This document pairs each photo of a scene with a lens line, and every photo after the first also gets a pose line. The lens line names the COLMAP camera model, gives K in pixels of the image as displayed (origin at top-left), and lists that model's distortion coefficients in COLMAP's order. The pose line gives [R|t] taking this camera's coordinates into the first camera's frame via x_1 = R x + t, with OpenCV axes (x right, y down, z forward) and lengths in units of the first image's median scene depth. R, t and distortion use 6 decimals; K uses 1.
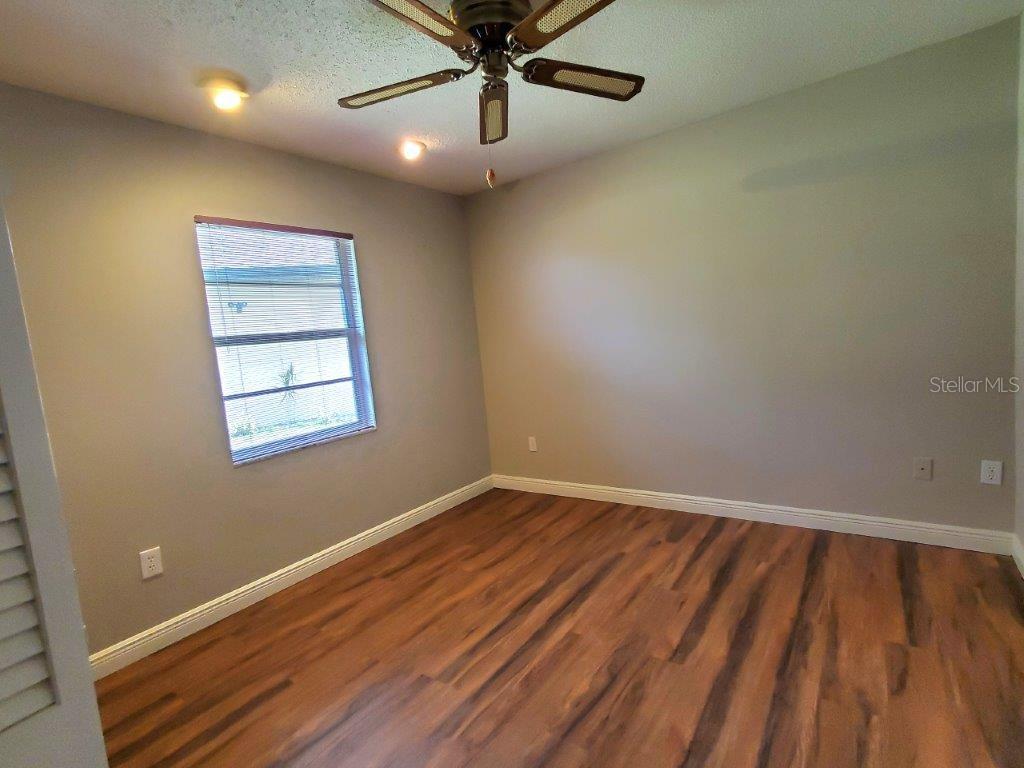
lens RADIAL K [[569.3, 0, 512.0], [0, 569.3, 387.1], [0, 0, 1]] dist [0.004414, 0.002679]
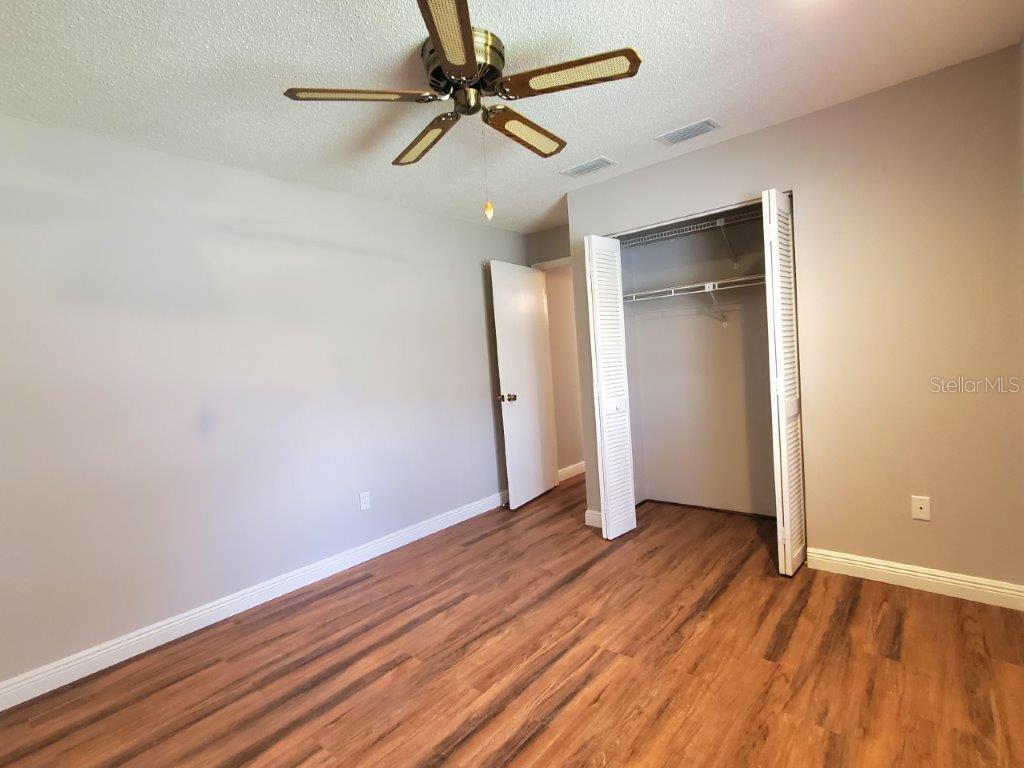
lens RADIAL K [[569.3, 0, 512.0], [0, 569.3, 387.1], [0, 0, 1]] dist [0.004414, 0.002679]
pose [[-0.983673, 0.162890, 0.076510, -0.100858], [0.171880, 0.976343, 0.131190, -0.168273], [-0.053331, 0.142199, -0.988400, 2.010714]]
